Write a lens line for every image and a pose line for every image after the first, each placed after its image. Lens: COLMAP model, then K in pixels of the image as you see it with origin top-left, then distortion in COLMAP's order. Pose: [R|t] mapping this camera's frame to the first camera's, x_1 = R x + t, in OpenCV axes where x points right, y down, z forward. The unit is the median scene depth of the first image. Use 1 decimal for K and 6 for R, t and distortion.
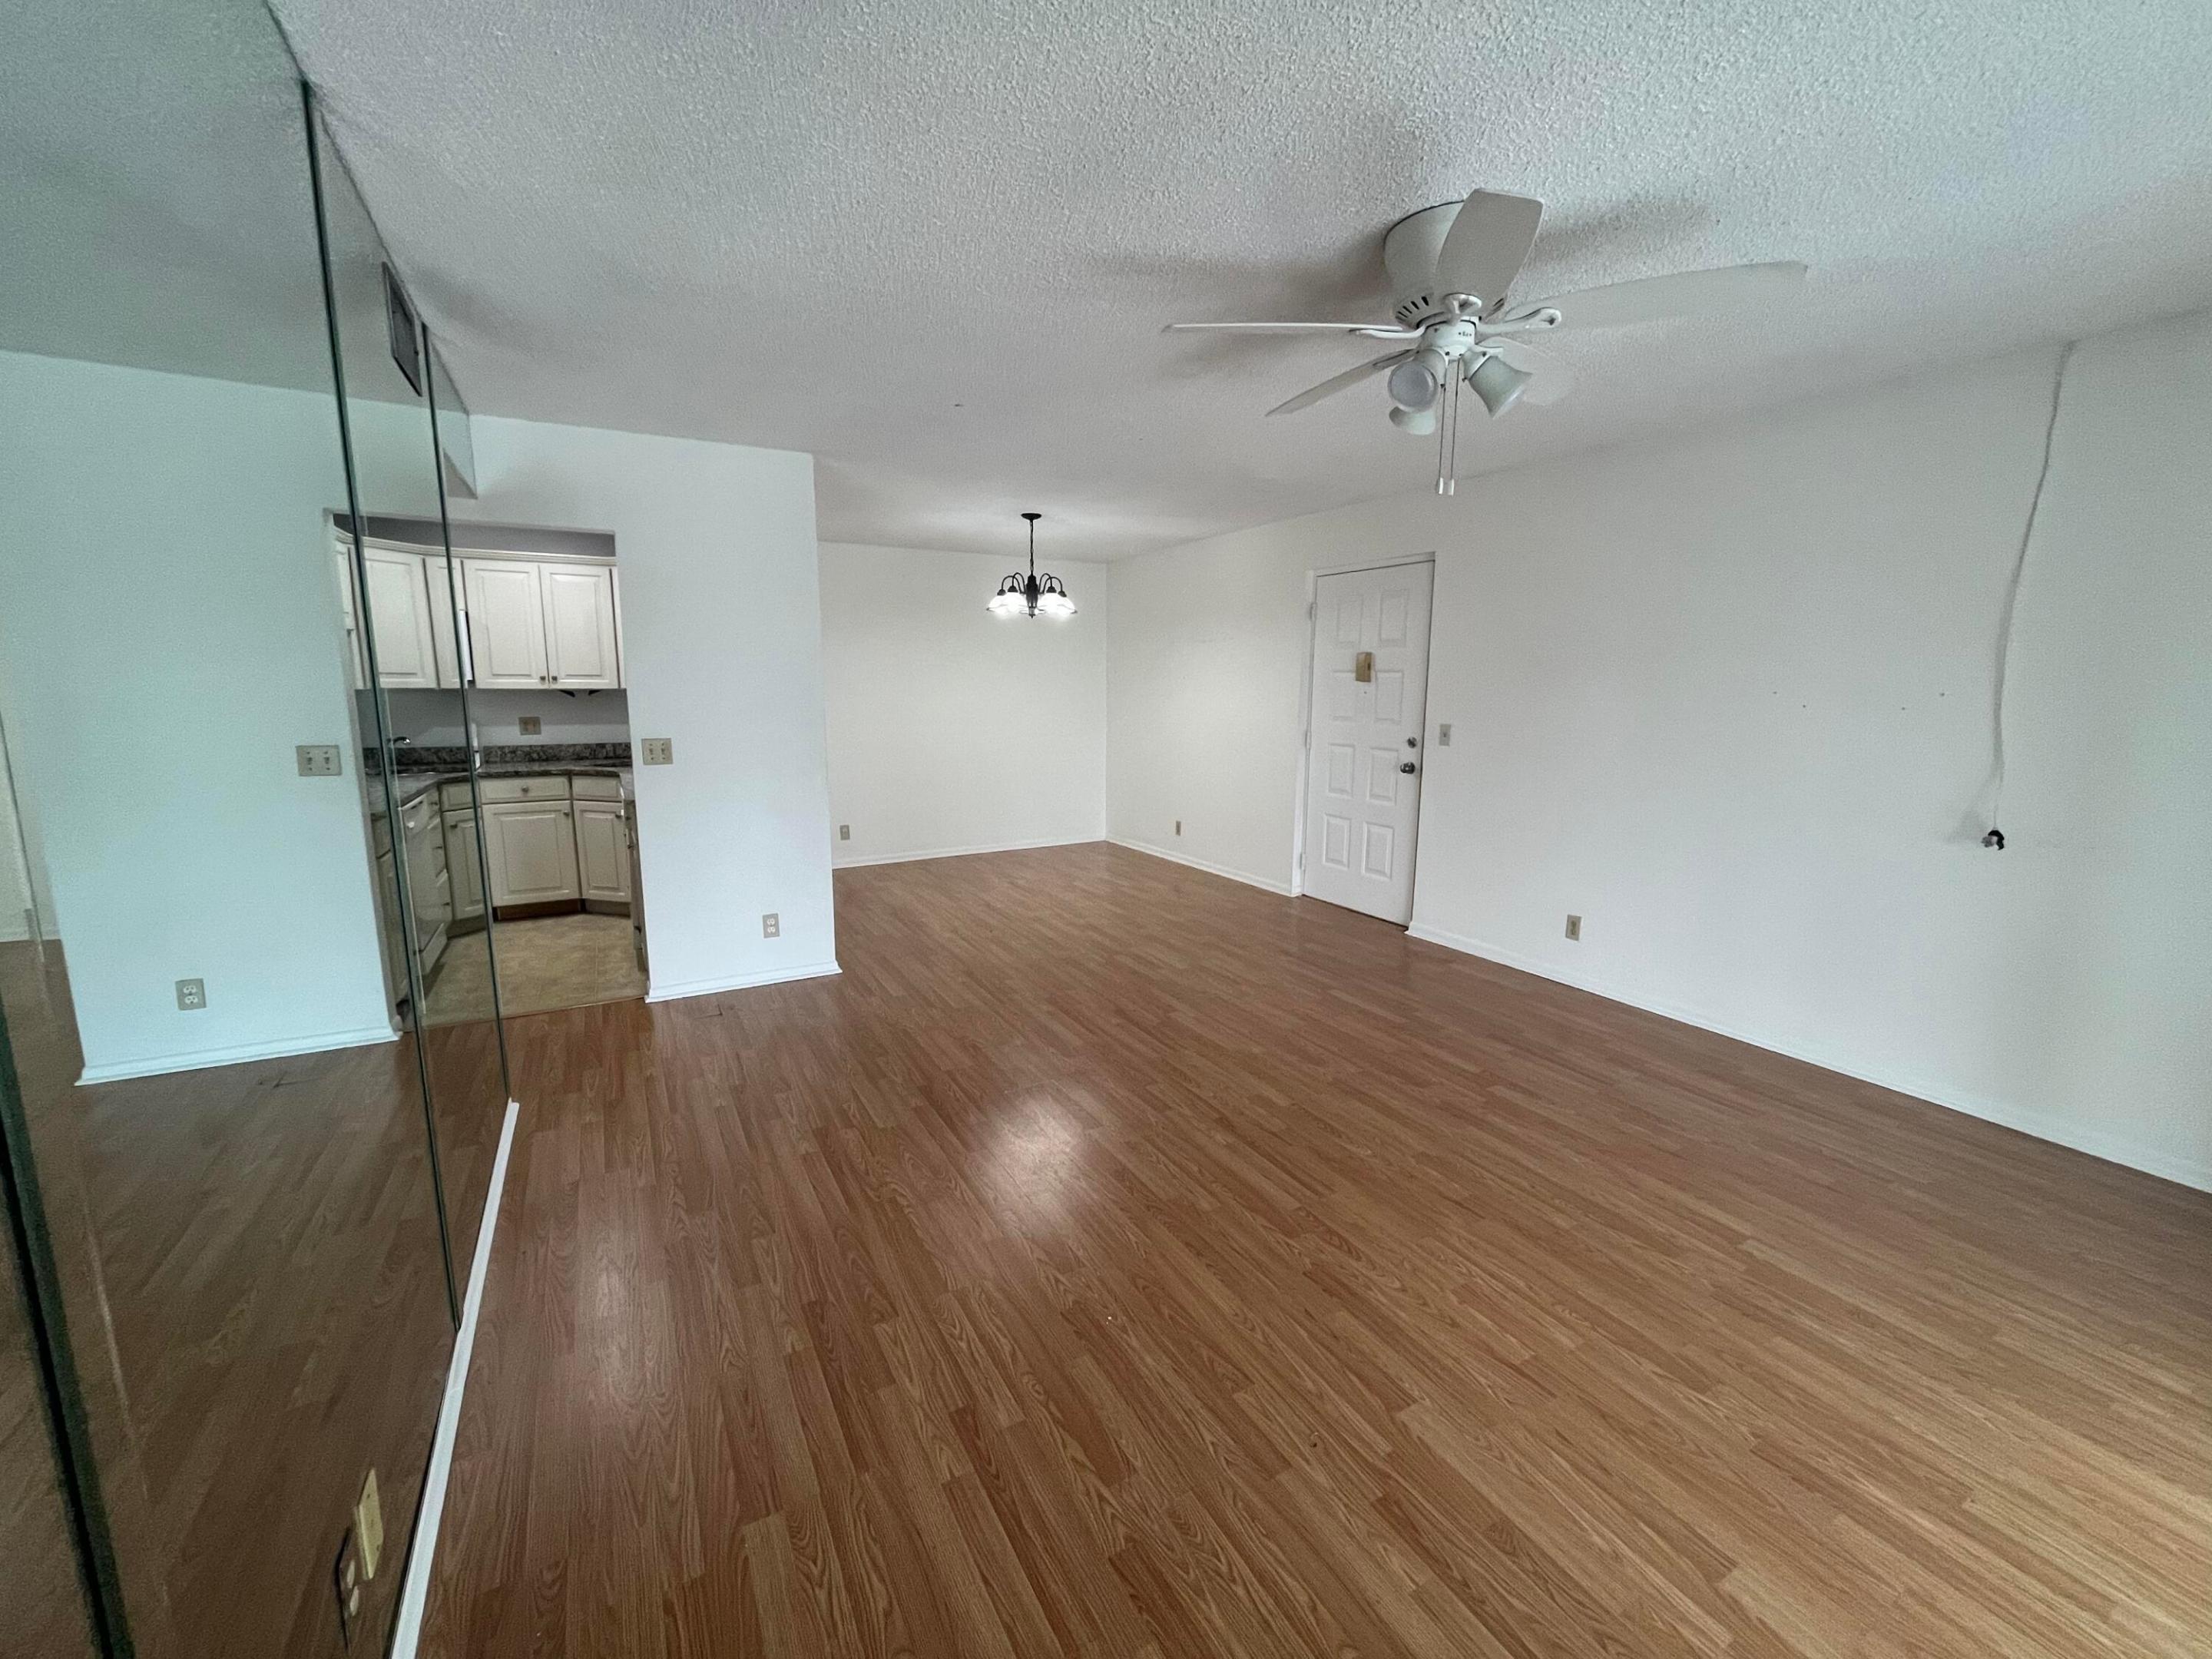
lens RADIAL K [[892.7, 0, 1111.2], [0, 892.7, 826.8], [0, 0, 1]] dist [0.000021, -0.000019]
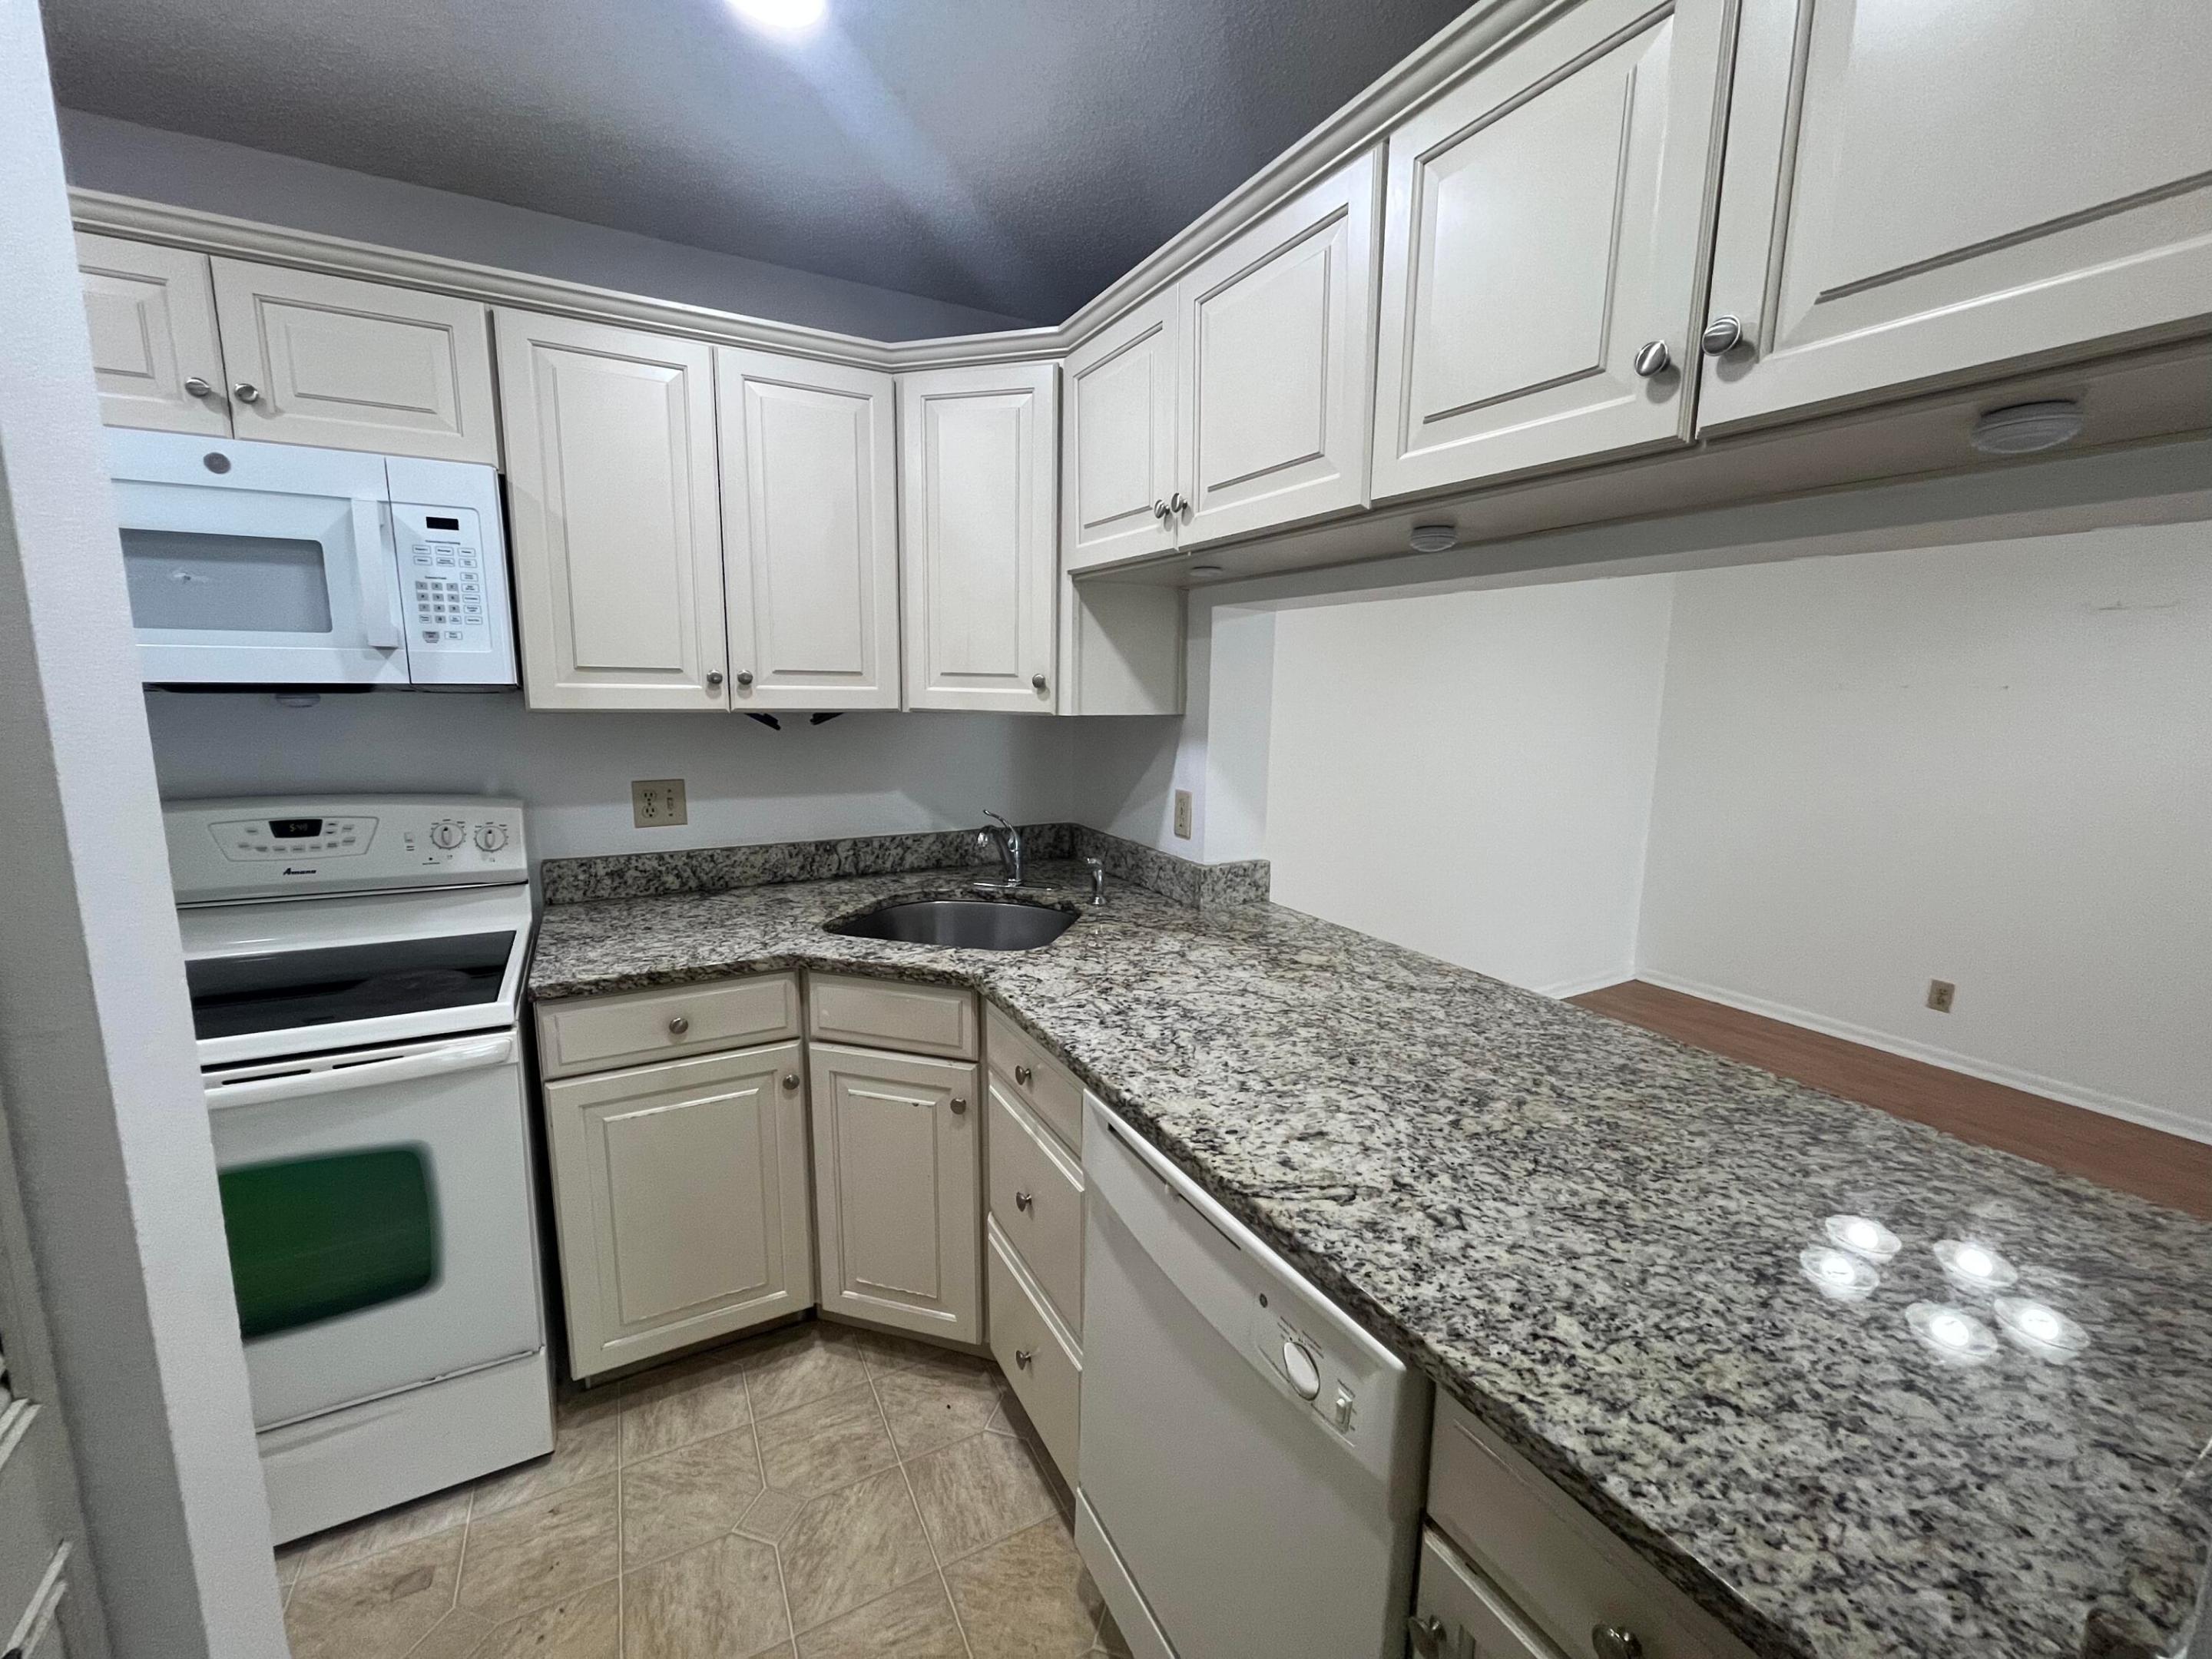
lens RADIAL K [[892.7, 0, 1111.2], [0, 892.7, 826.8], [0, 0, 1]] dist [0.000021, -0.000019]
pose [[0.999904, 0.010442, -0.009123, -0.489199], [-0.010435, 0.999945, 0.000803, -0.113427], [0.009131, -0.000708, 0.999958, 0.667142]]
